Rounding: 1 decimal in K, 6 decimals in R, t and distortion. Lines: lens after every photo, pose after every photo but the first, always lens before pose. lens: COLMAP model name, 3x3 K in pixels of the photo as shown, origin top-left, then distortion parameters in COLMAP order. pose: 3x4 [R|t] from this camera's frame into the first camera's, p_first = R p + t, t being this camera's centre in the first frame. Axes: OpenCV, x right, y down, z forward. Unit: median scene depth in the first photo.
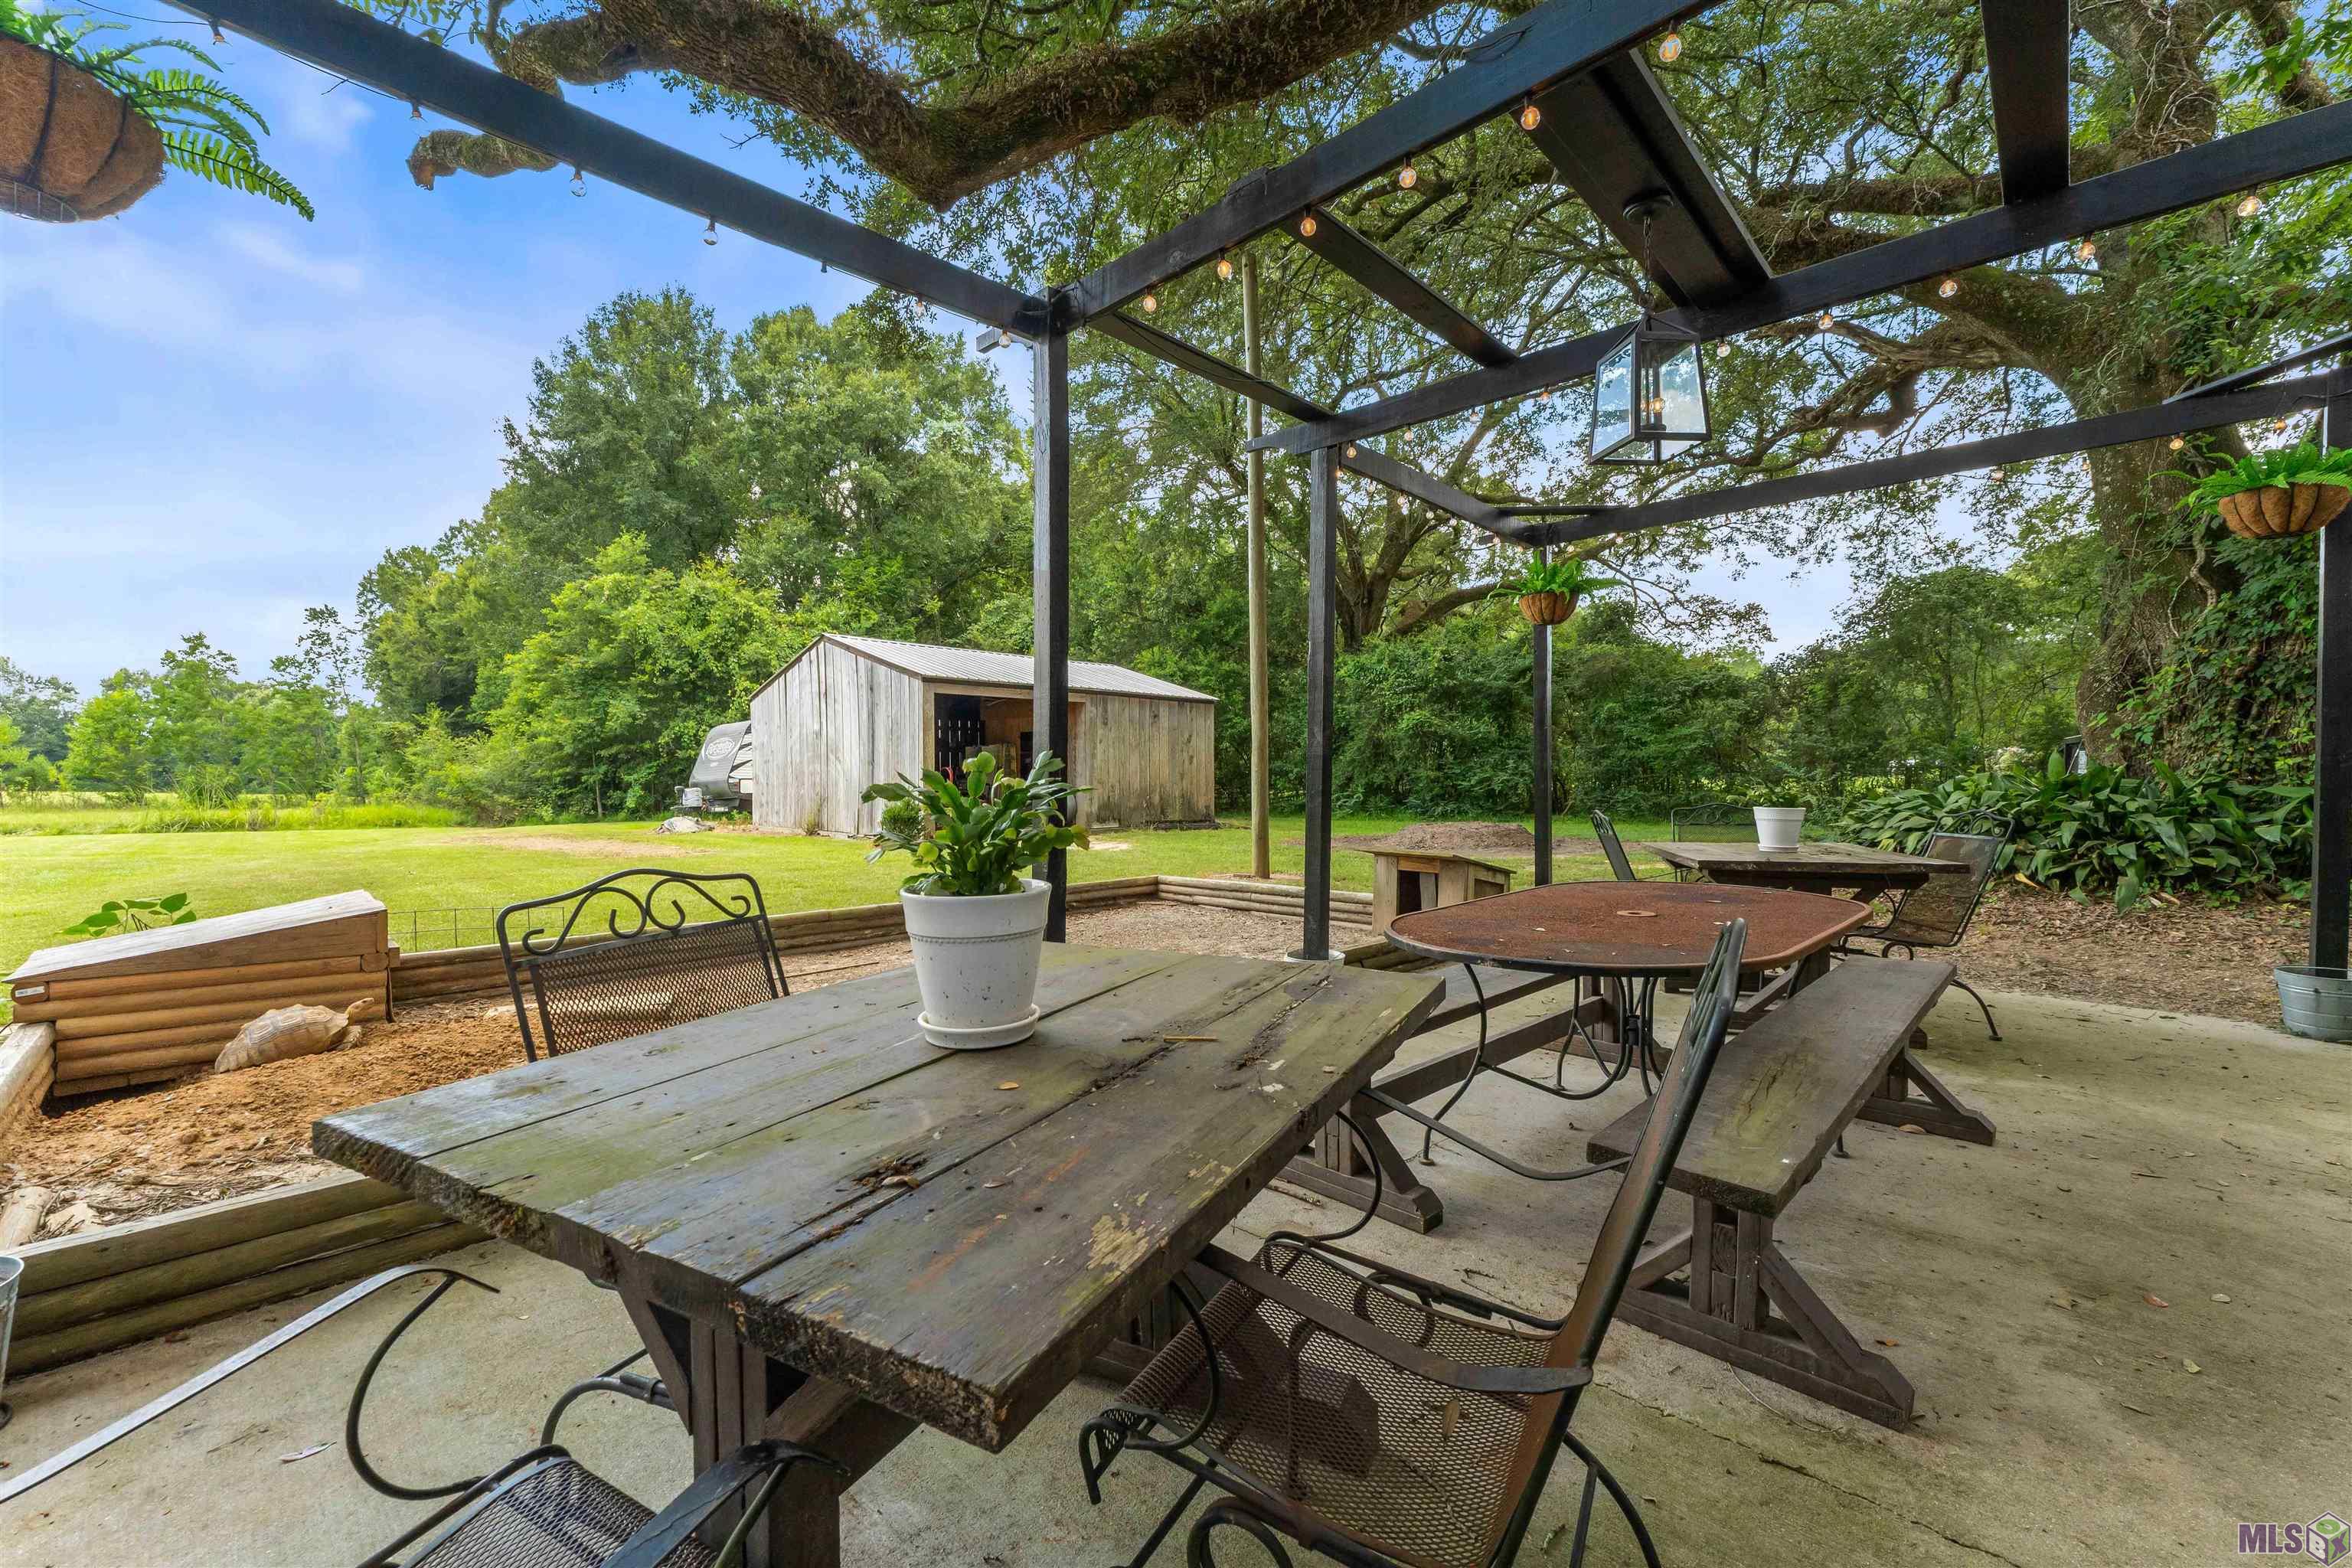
lens RADIAL K [[960.7, 0, 1188.4], [0, 960.7, 789.8], [0, 0, 1]] dist [-0.004314, 0.000177]
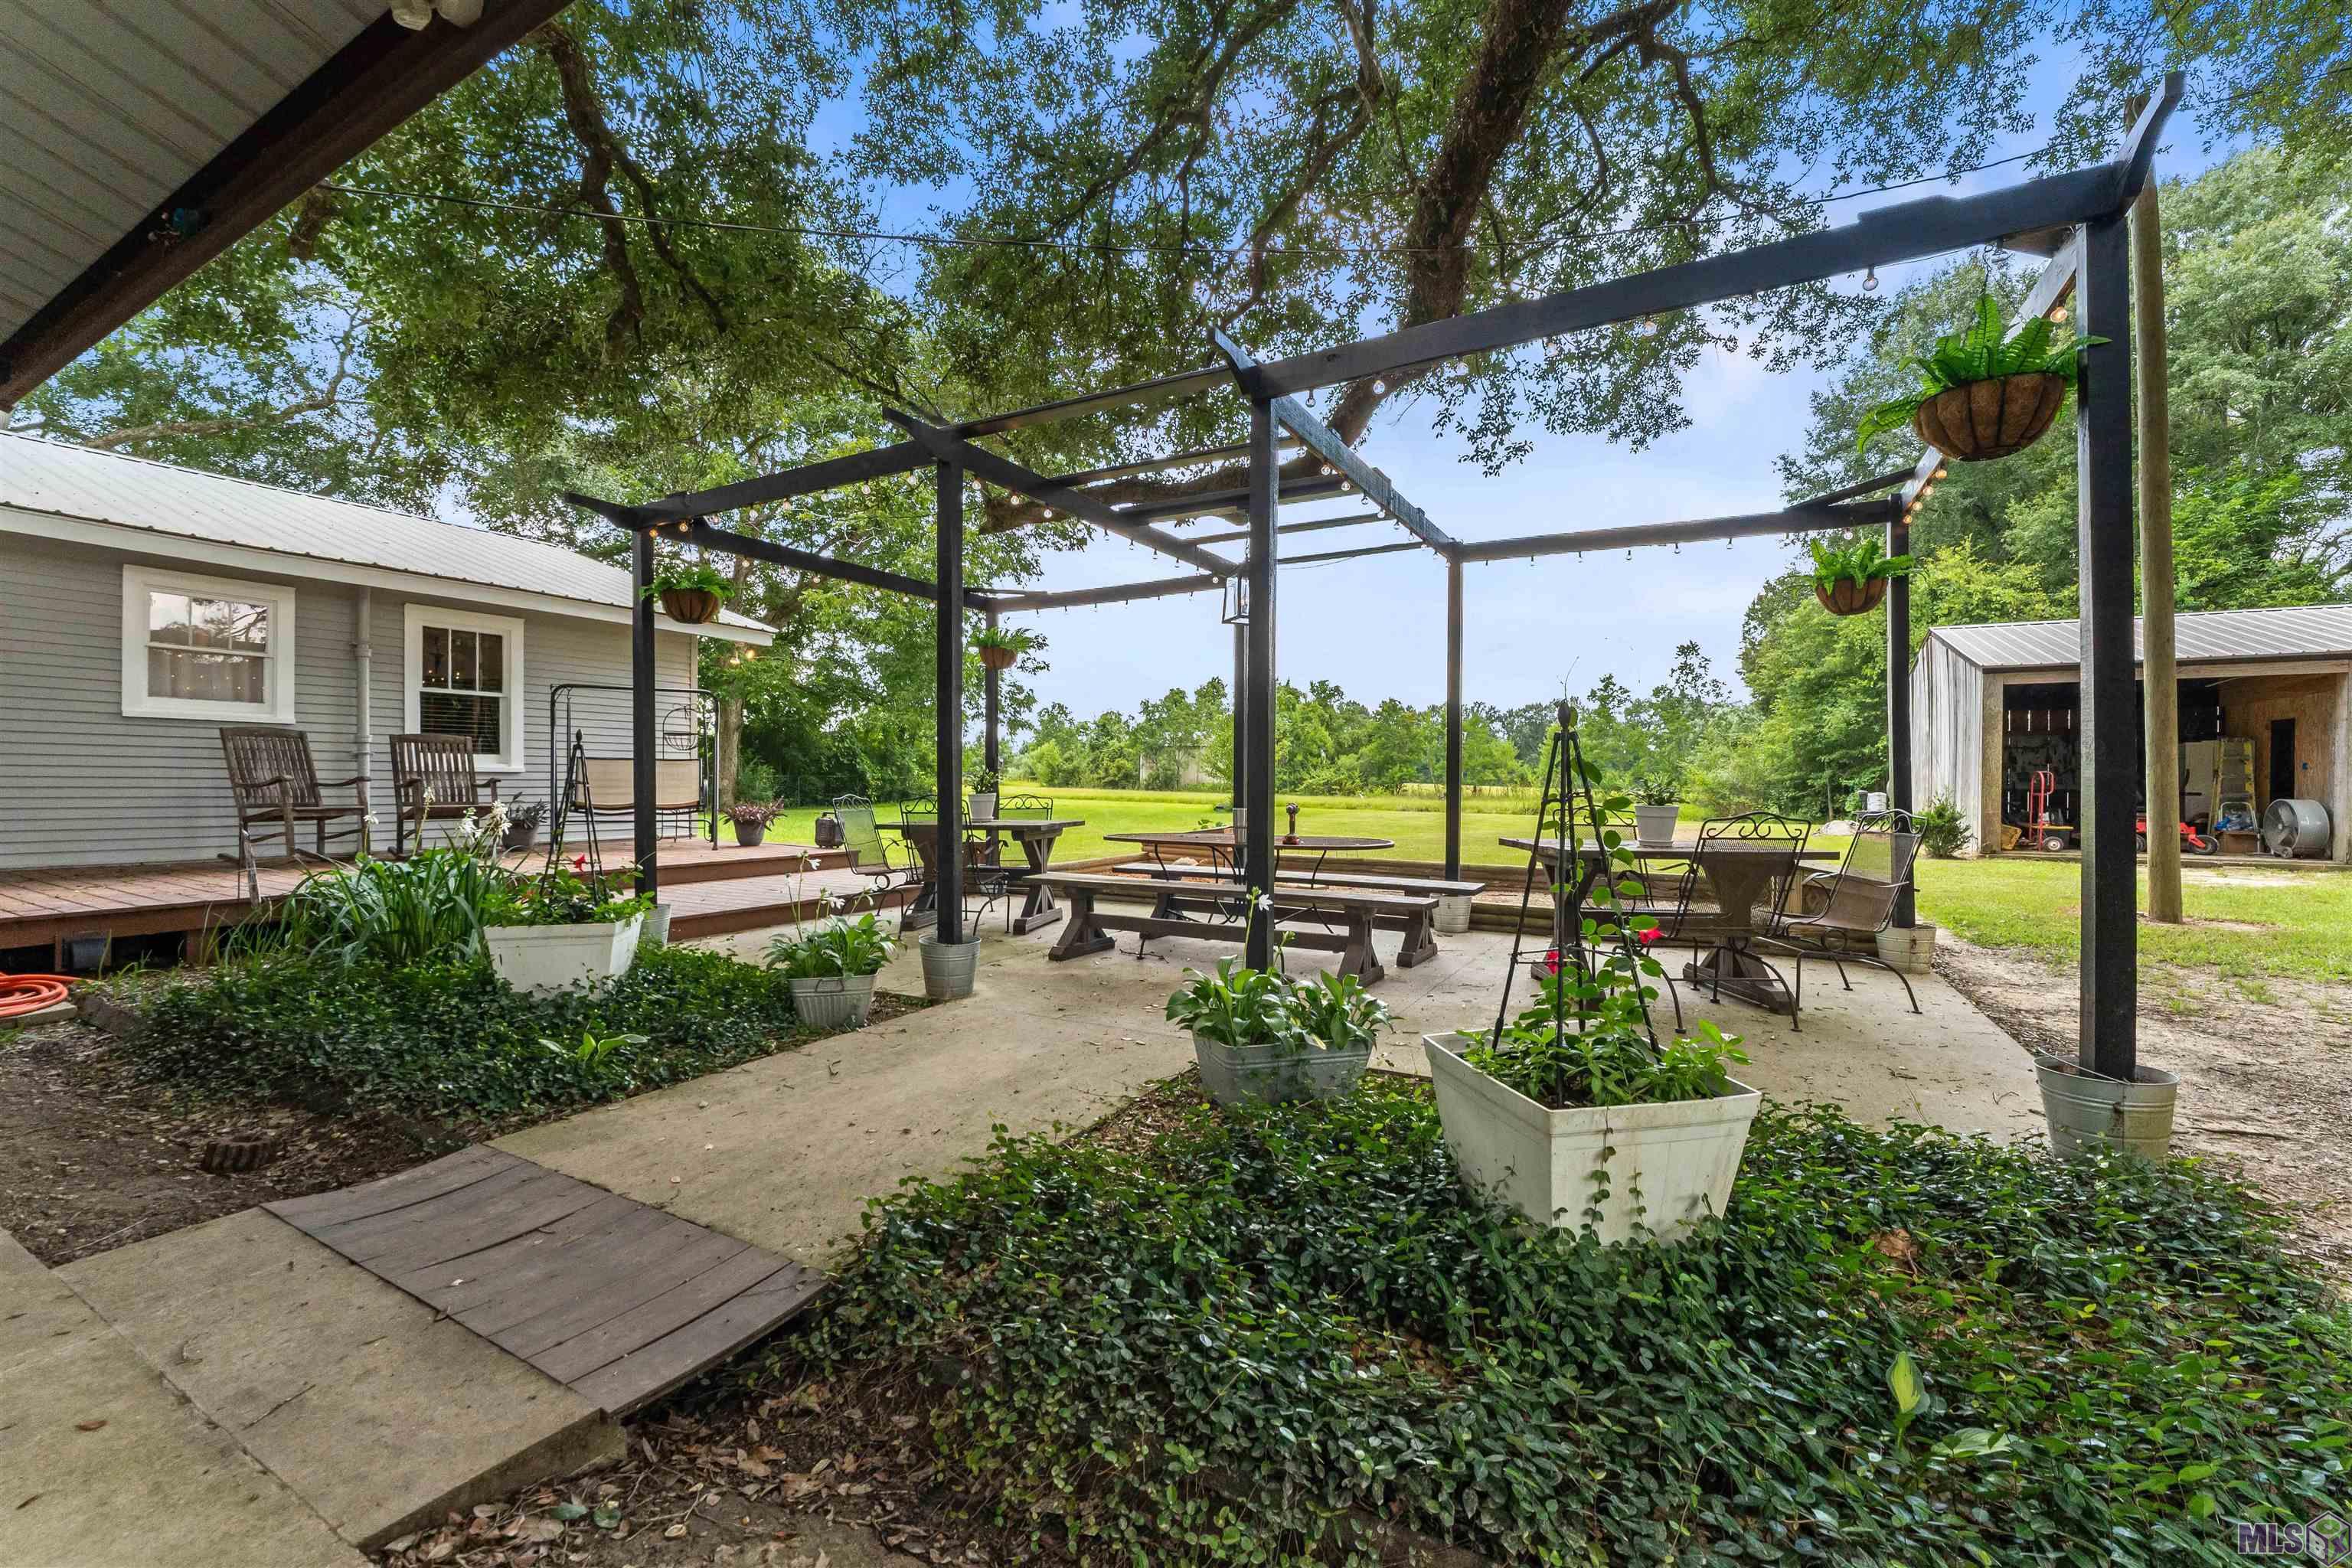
lens RADIAL K [[960.7, 0, 1137.1], [0, 960.7, 783.8], [0, 0, 1]] dist [-0.004314, 0.000177]
pose [[0.235831, 0.010345, -0.971739, 0.237420], [-0.020801, 0.999768, 0.005595, -0.000487], [0.971571, 0.018893, 0.235992, 0.022343]]
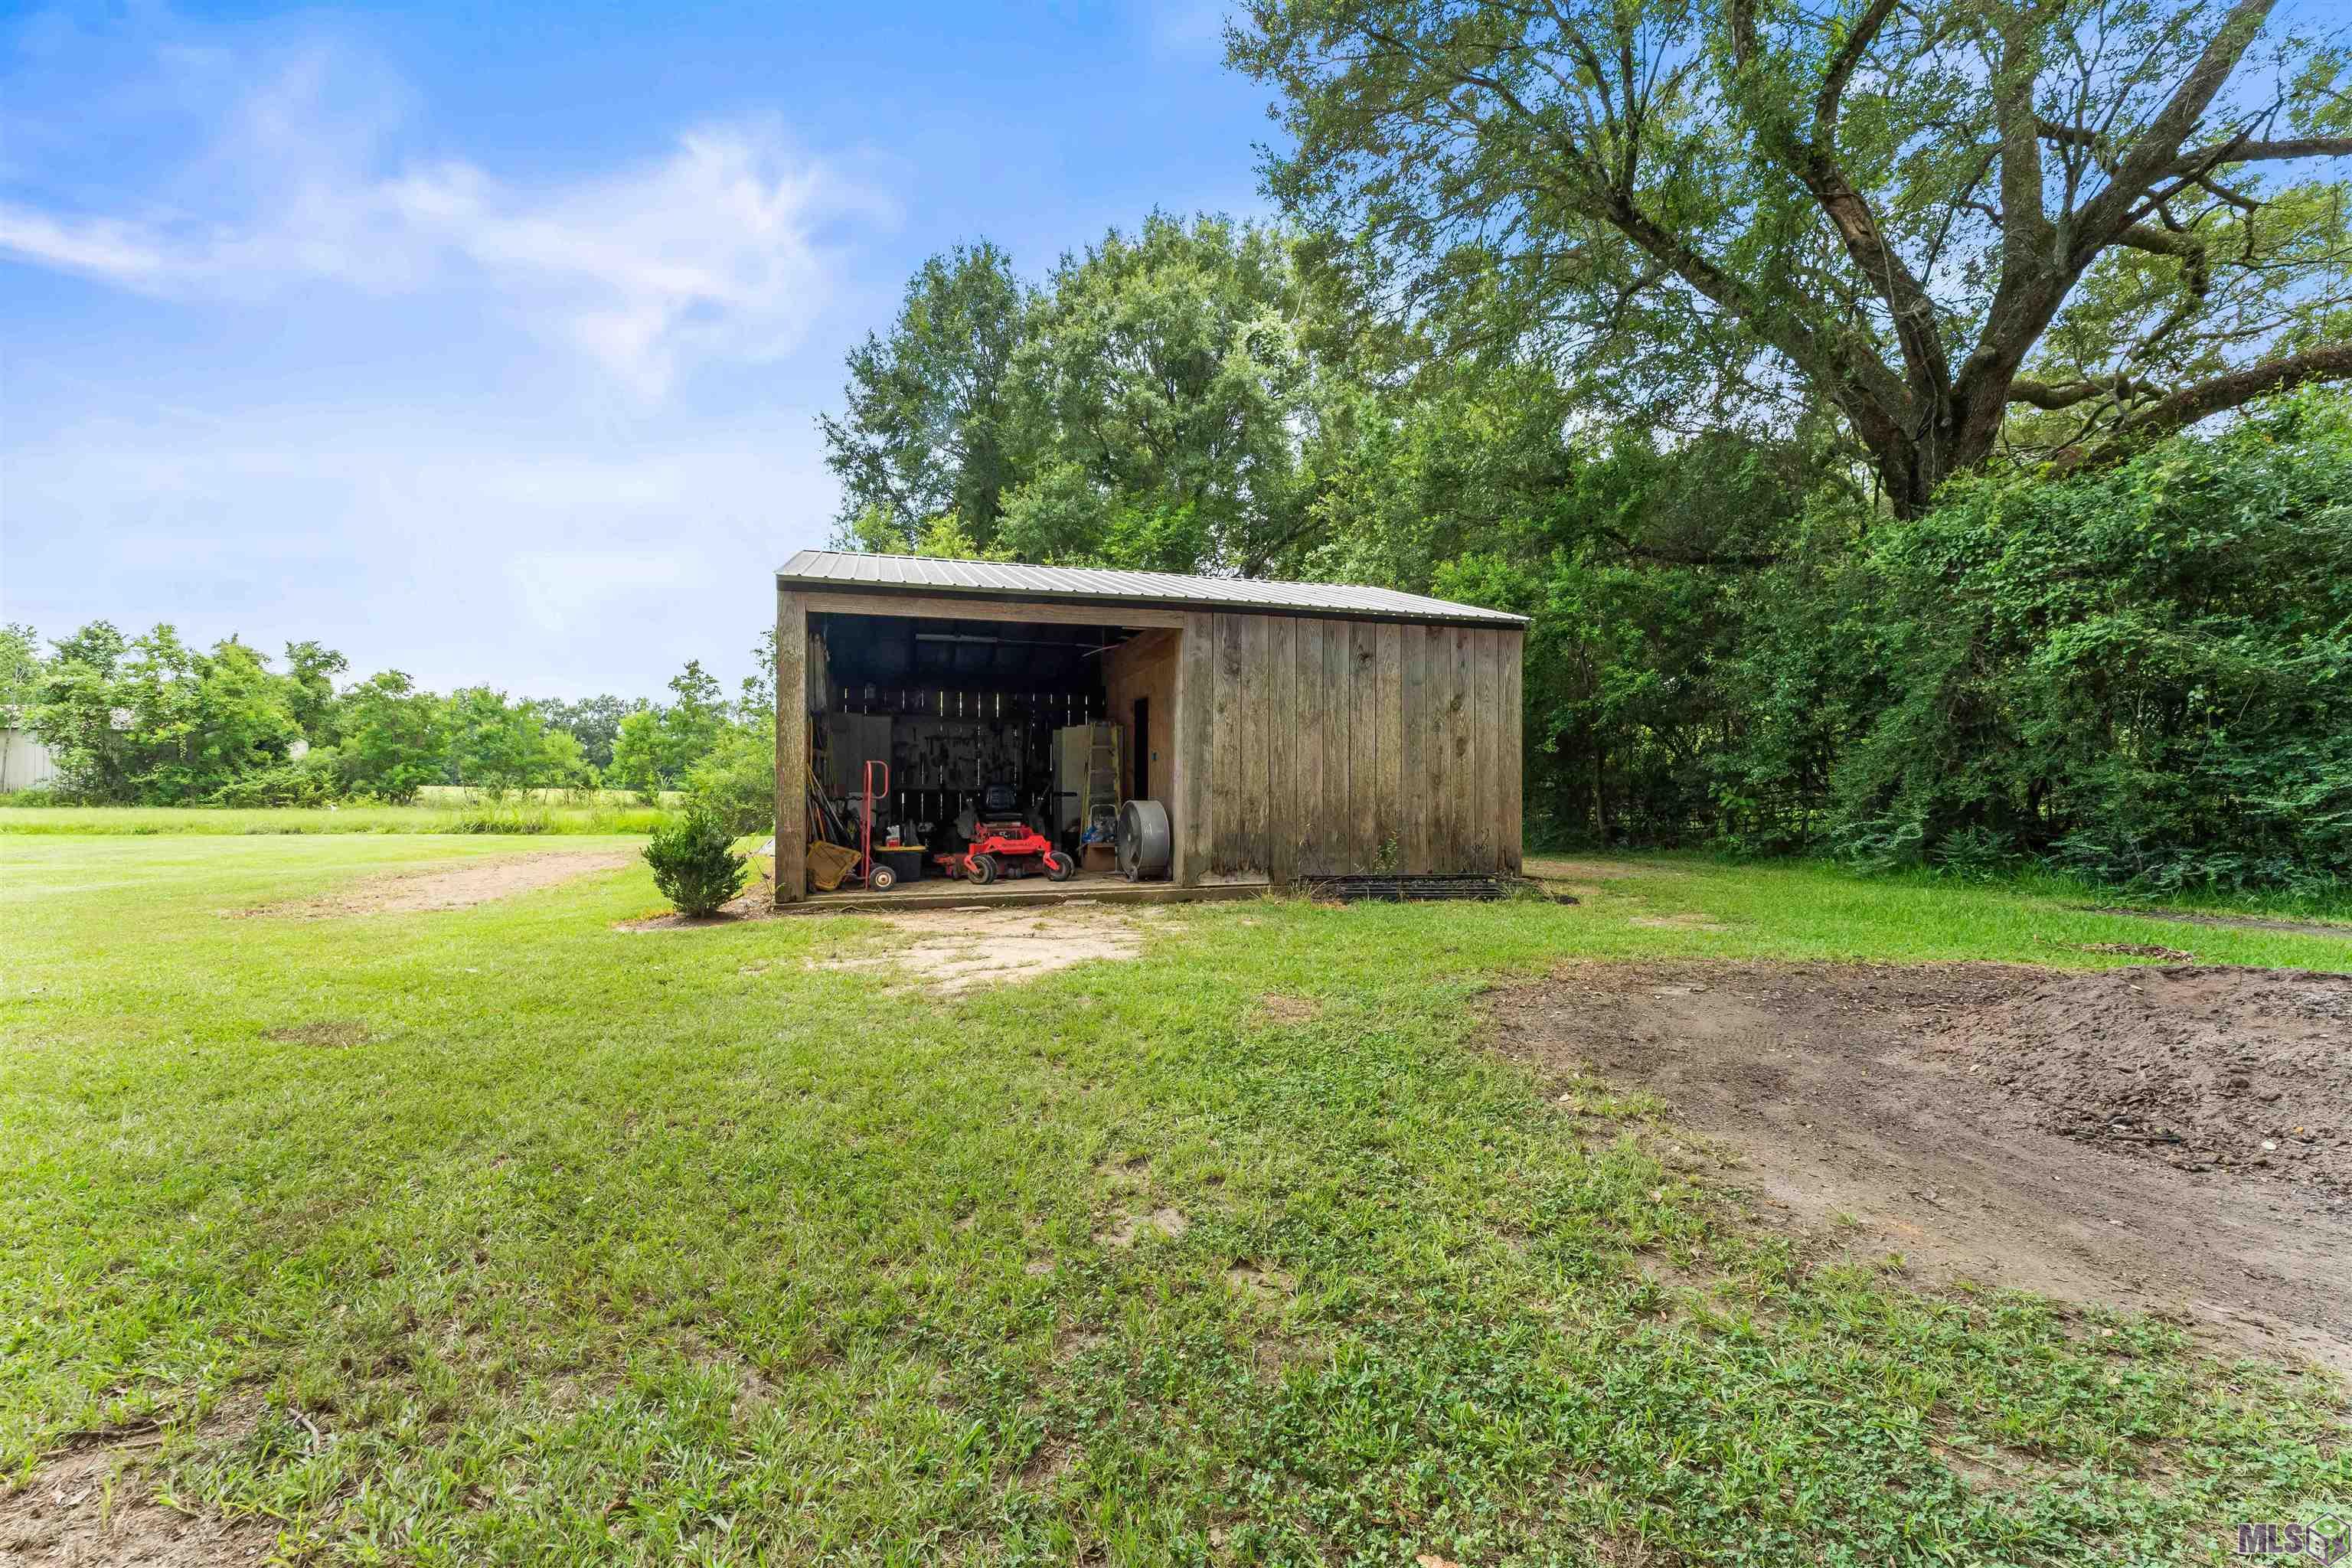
lens RADIAL K [[960.7, 0, 1151.7], [0, 960.7, 790.4], [0, 0, 1]] dist [-0.004314, 0.000177]
pose [[0.863457, 0.006476, -0.504381, 0.088280], [-0.010946, 0.999923, -0.005900, -0.003837], [0.504304, 0.010615, 0.863461, 0.403162]]
